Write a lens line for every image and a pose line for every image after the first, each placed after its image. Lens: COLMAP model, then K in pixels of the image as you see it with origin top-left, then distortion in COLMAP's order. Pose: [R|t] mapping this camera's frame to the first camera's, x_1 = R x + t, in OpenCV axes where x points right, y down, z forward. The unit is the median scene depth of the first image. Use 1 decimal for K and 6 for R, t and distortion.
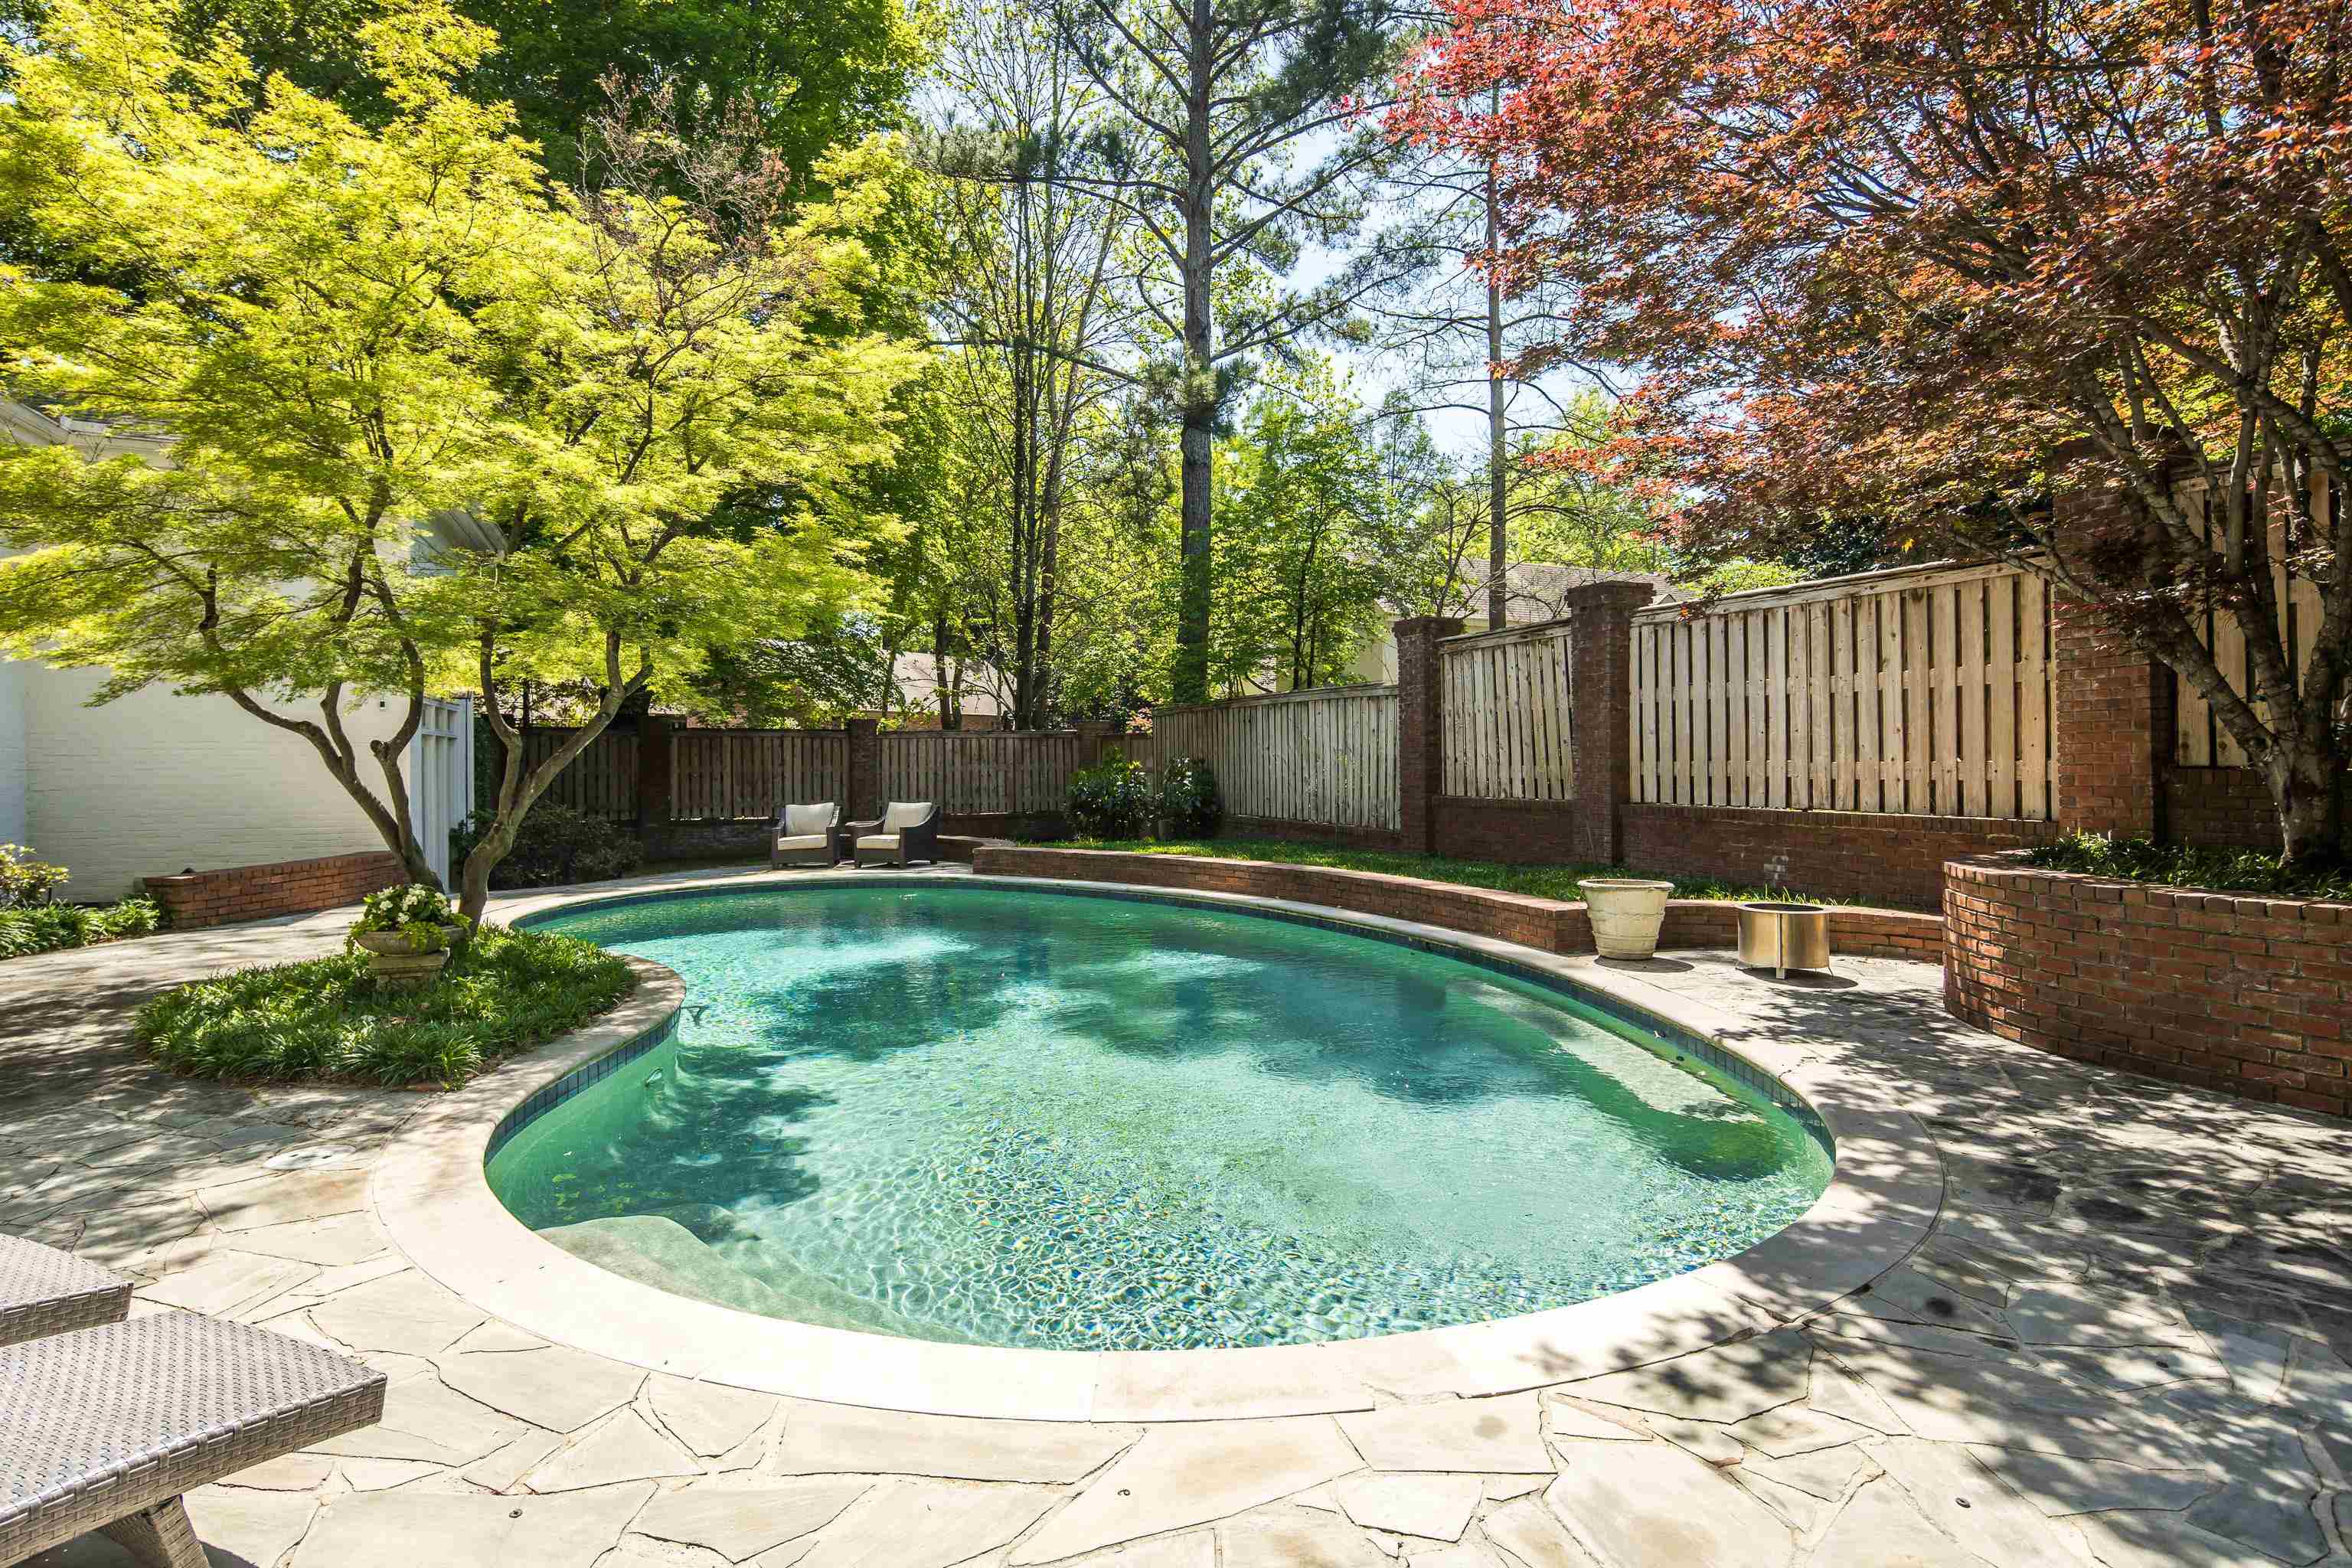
lens RADIAL K [[1158.6, 0, 1176.0], [0, 1158.6, 784.0], [0, 0, 1]] dist [0.000932, 0.000118]
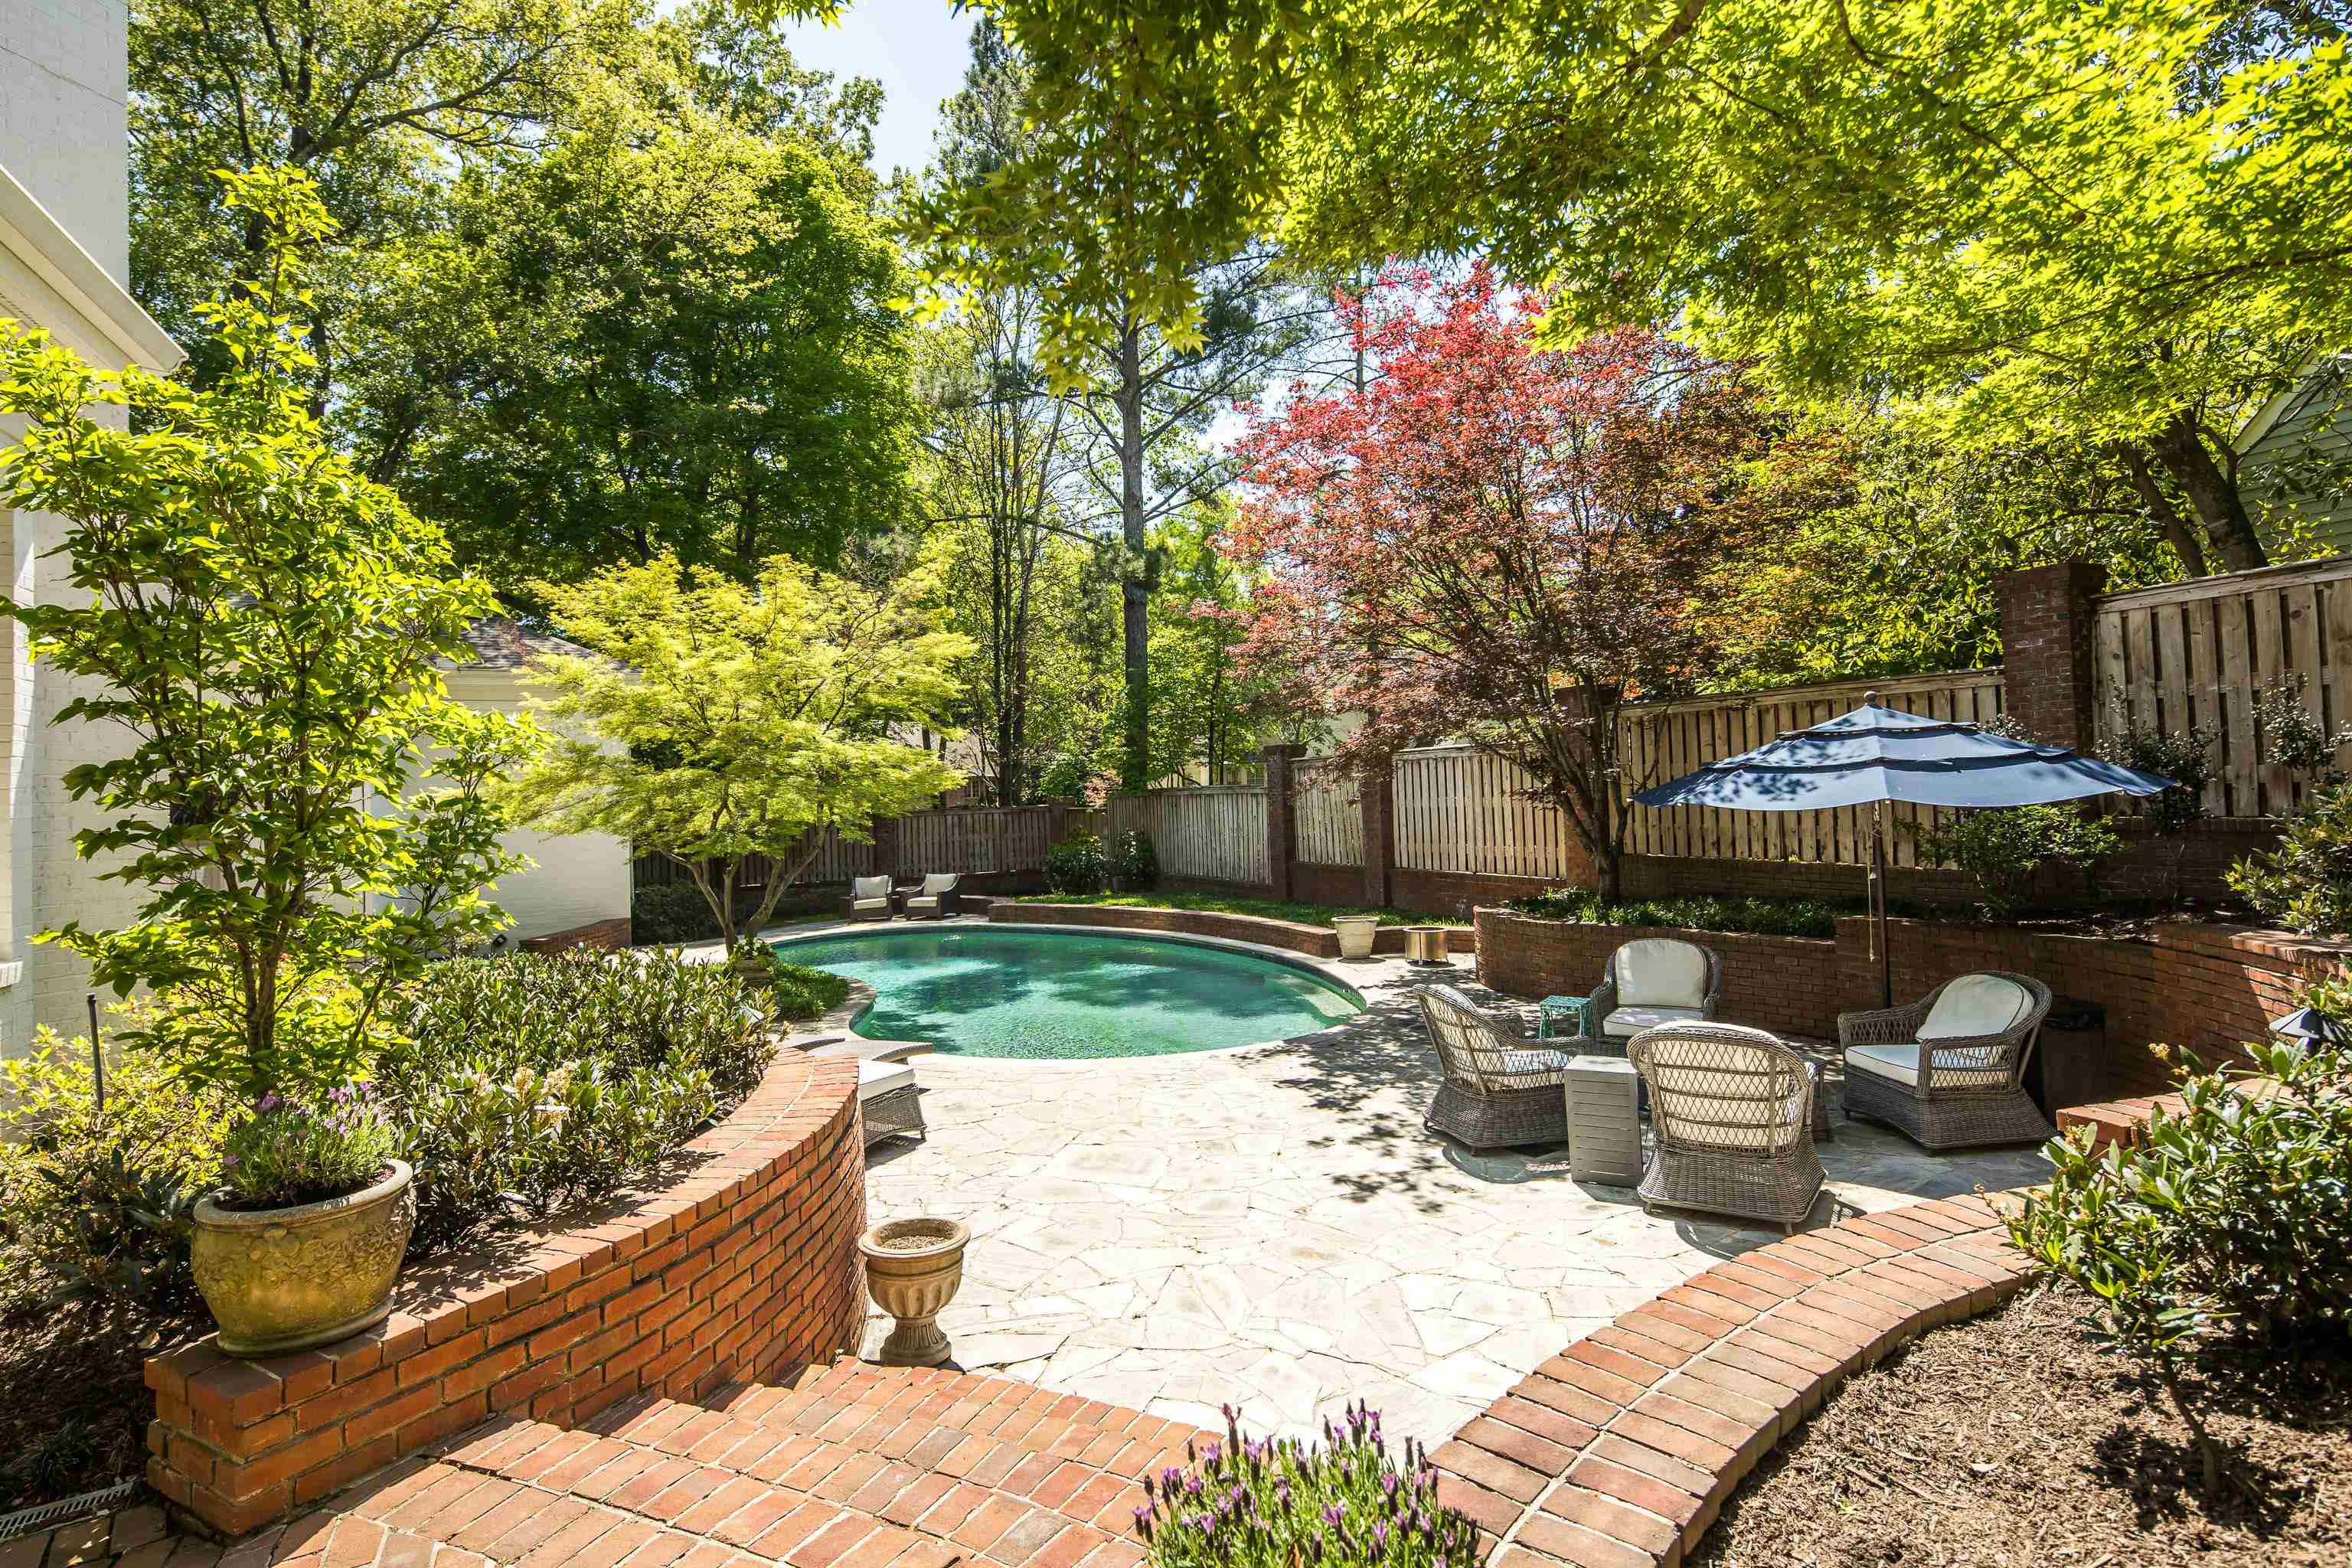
lens RADIAL K [[1128.6, 0, 1148.1], [0, 1128.6, 782.8], [0, 0, 1]] dist [0.000530, -0.000048]
pose [[0.999555, -0.027052, 0.012537, 0.017244], [0.027500, 0.998933, -0.037098, -0.039604], [-0.011521, 0.037426, 0.999233, -0.436884]]
